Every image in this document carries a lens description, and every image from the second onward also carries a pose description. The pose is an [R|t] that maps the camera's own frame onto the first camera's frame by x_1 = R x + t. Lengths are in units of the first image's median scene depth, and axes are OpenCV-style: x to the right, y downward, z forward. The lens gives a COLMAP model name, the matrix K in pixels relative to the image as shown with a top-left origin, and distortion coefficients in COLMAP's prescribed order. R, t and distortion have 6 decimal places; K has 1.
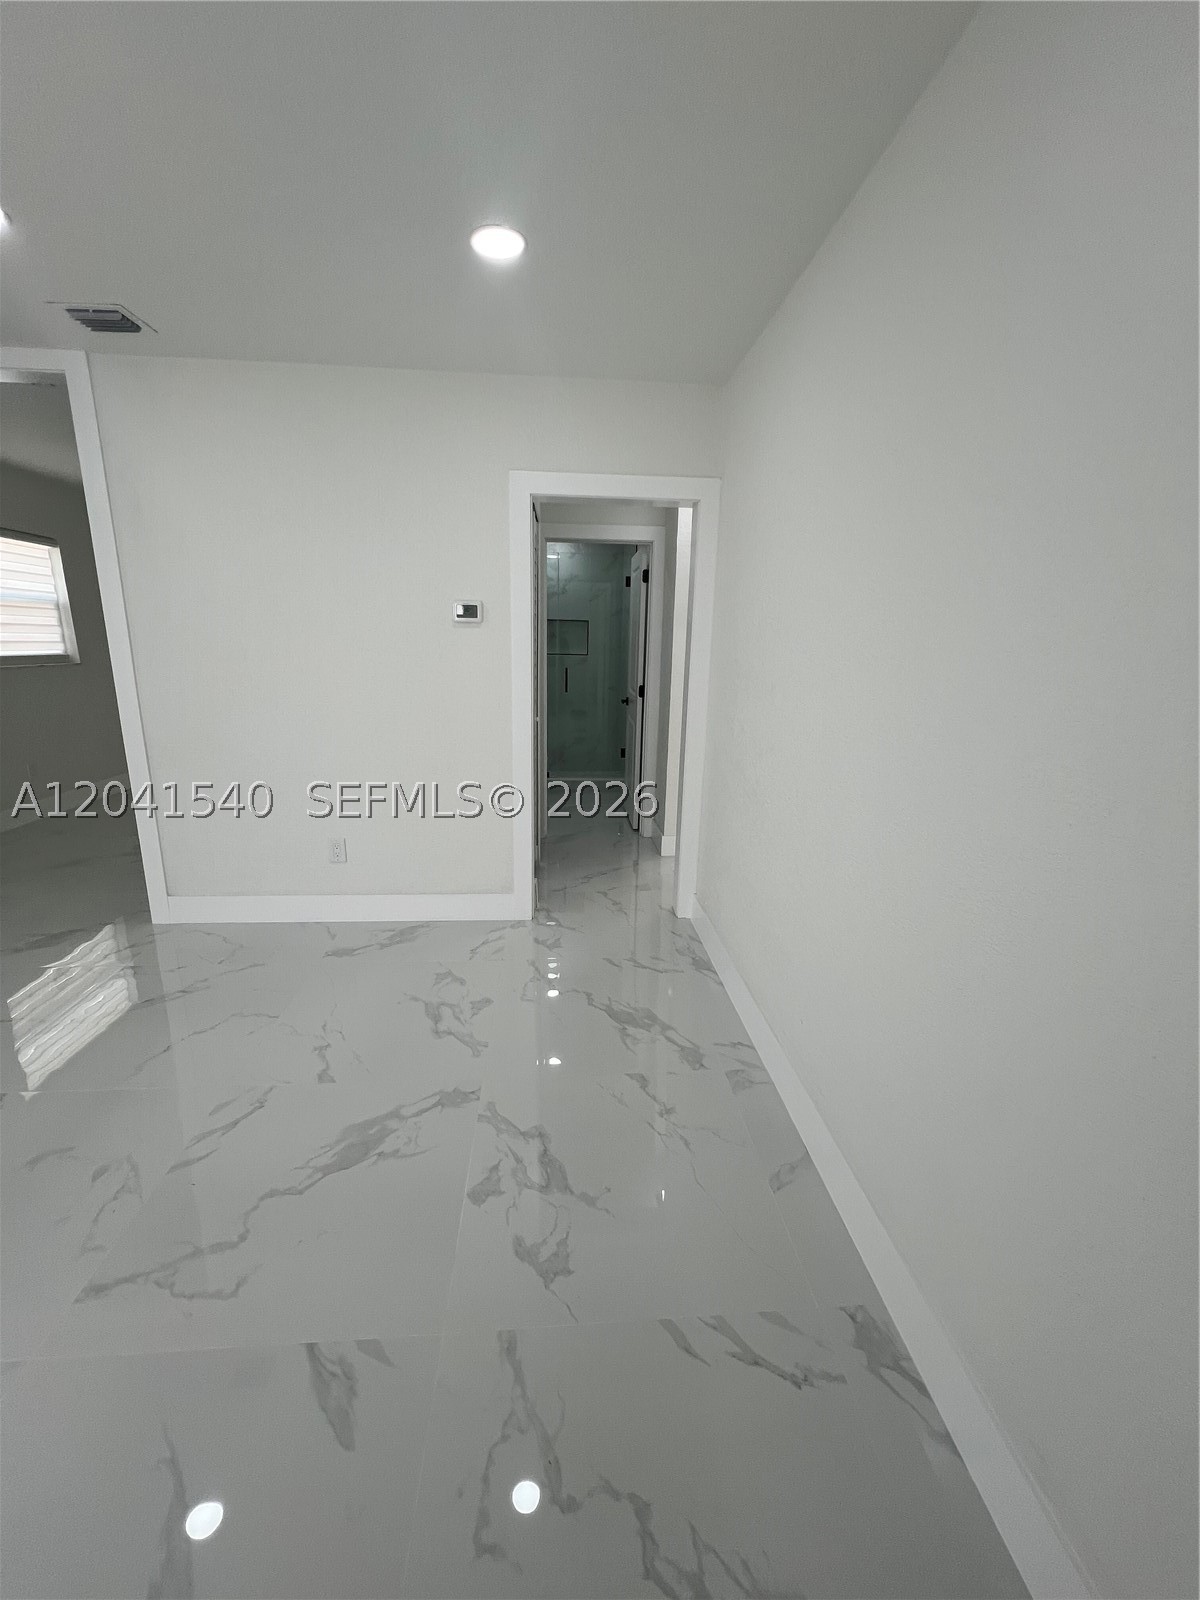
lens RADIAL K [[640.2, 0, 600.0], [0, 640.2, 800.0], [0, 0, 1]] dist [-0.001526, 0.000238]
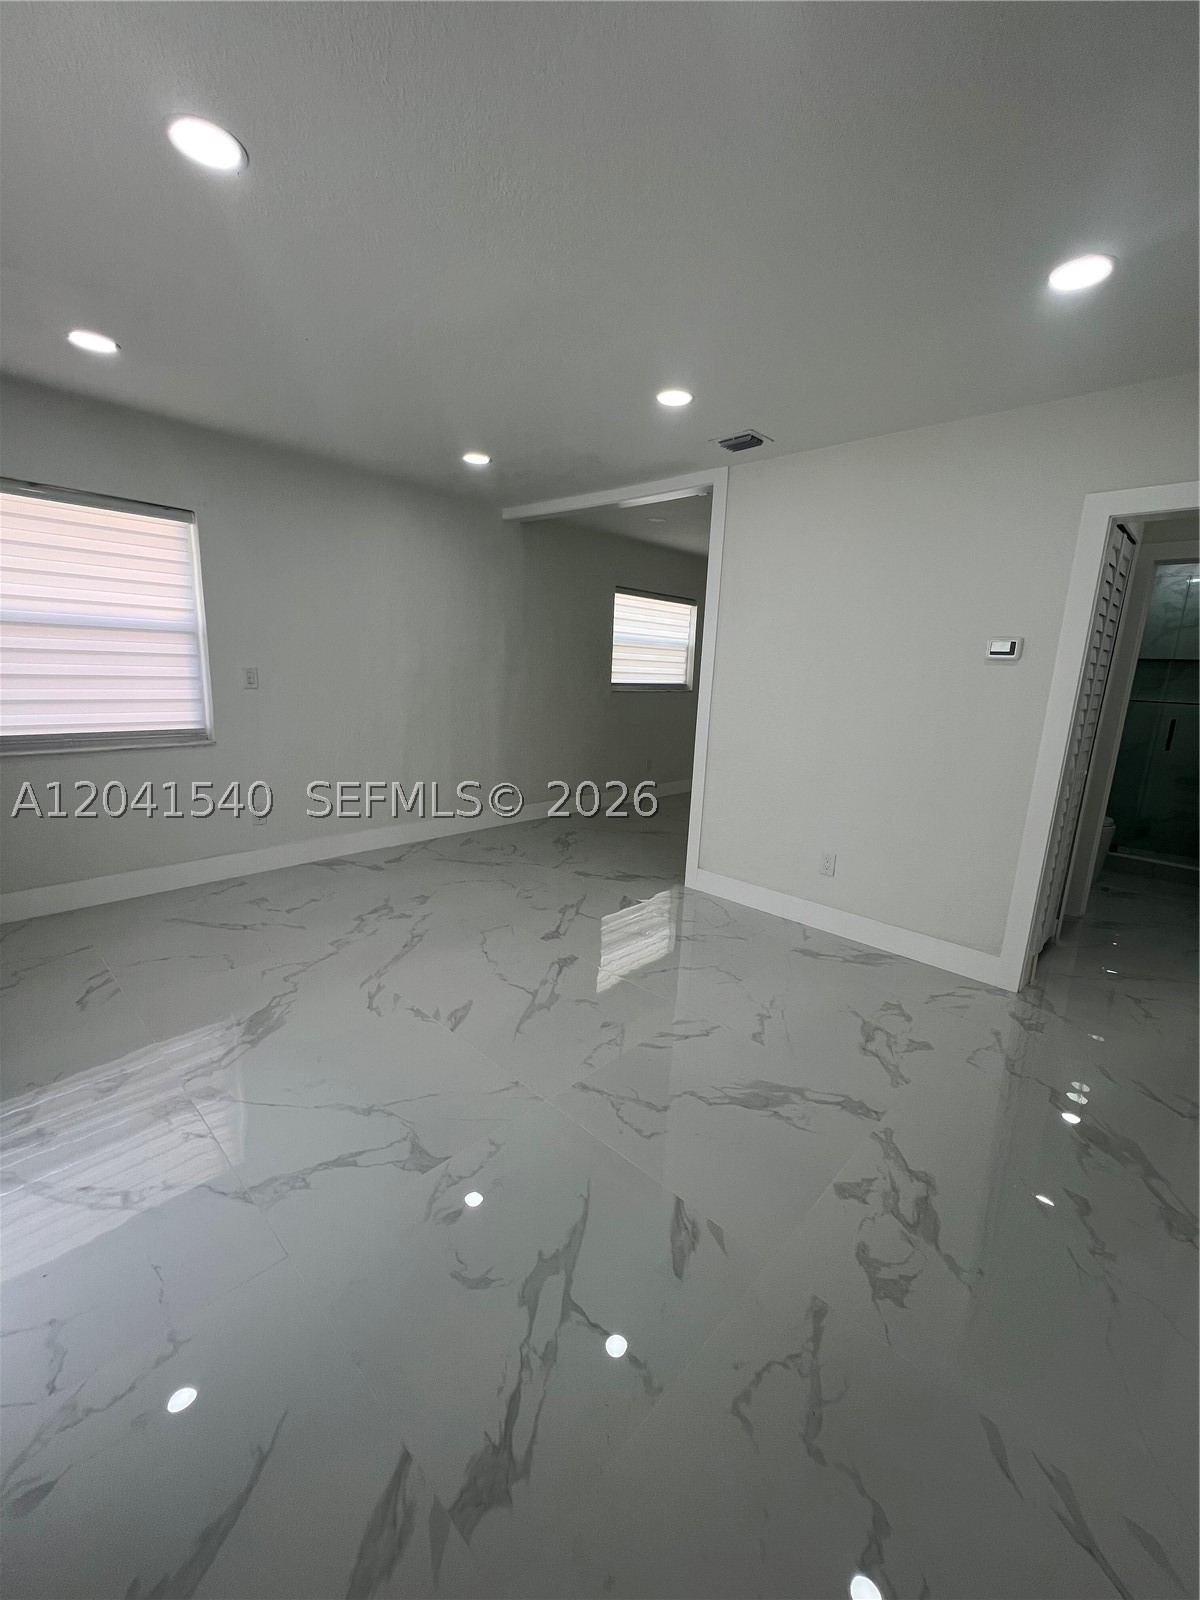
lens RADIAL K [[632.8, 0, 600.0], [0, 632.8, 800.0], [0, 0, 1]] dist [-0.008221, -0.000107]
pose [[0.673443, 0.160812, -0.721536, 0.120447], [-0.201533, 0.979019, 0.030098, 0.022227], [0.711237, 0.125144, 0.691723, -0.056963]]
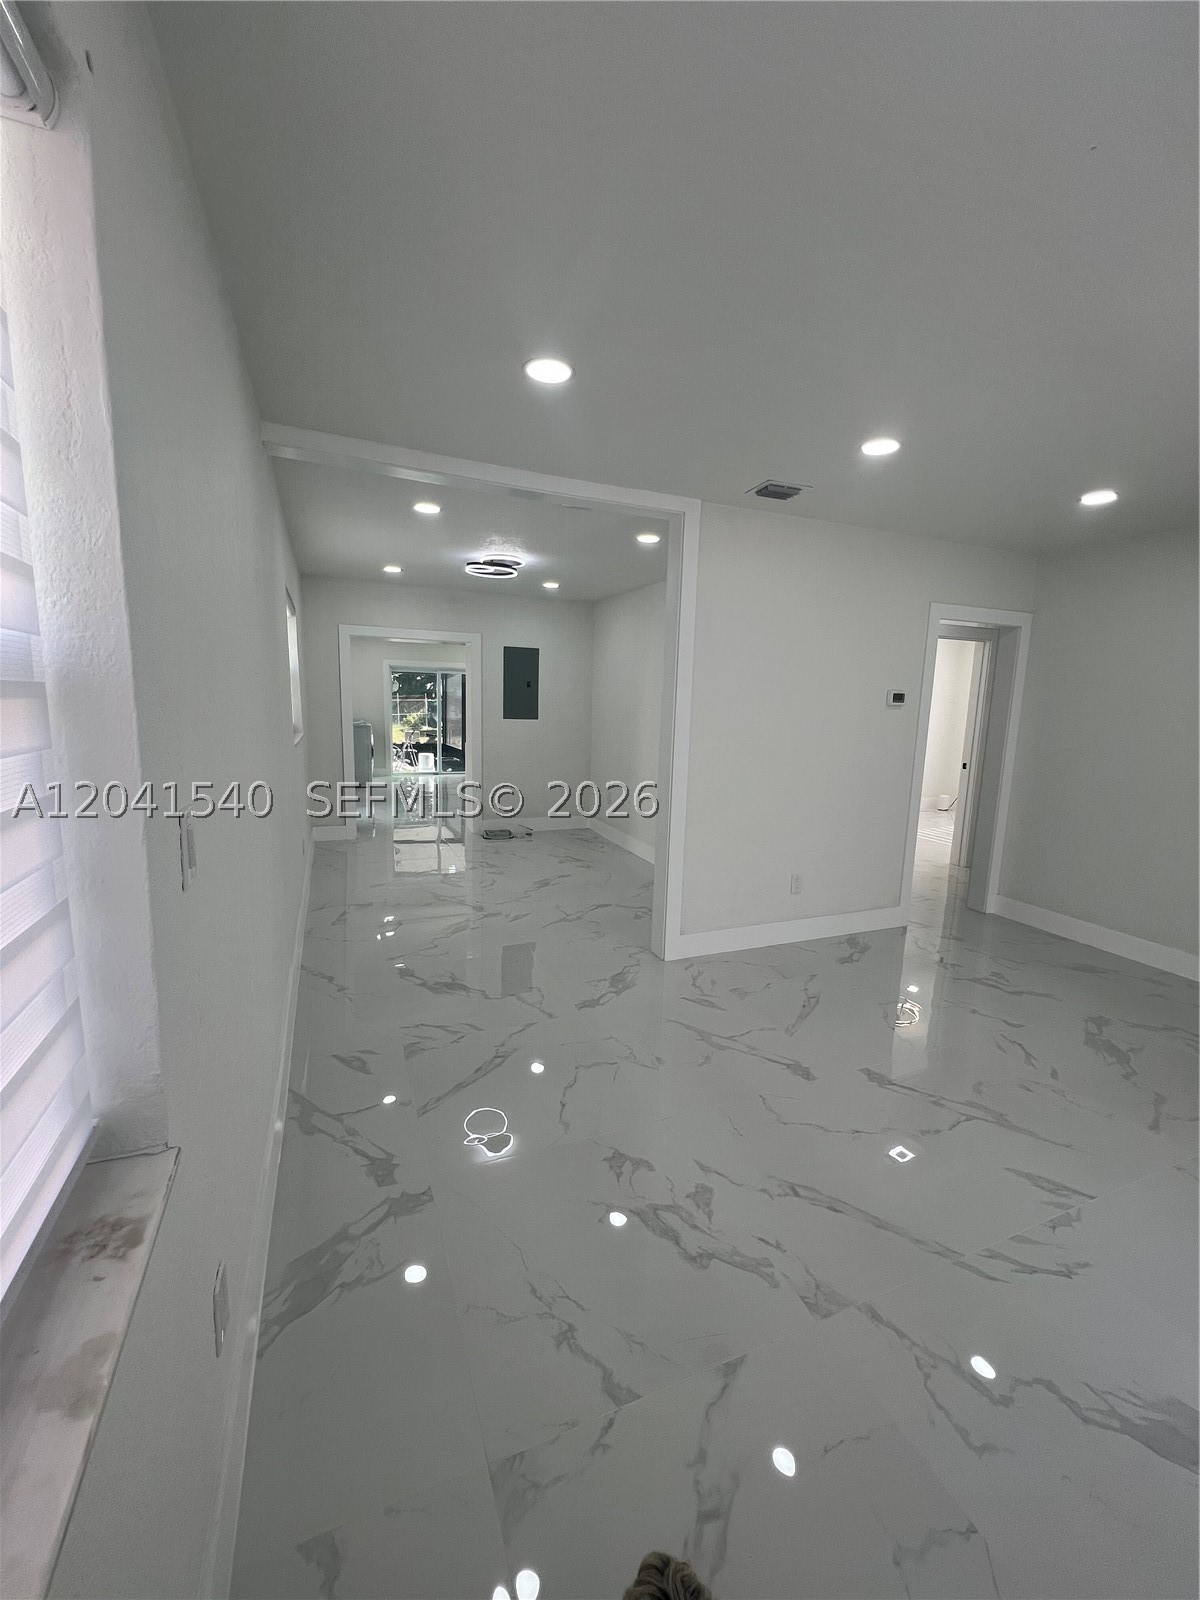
lens RADIAL K [[650.4, 0, 601.2], [0, 650.4, 778.1], [0, 0, 1]] dist [0.000108, -0.006490]
pose [[0.952325, -0.039056, 0.302574, -1.409309], [0.076116, 0.990826, -0.111673, -0.008999], [-0.295437, 0.129379, 0.946561, -0.121755]]
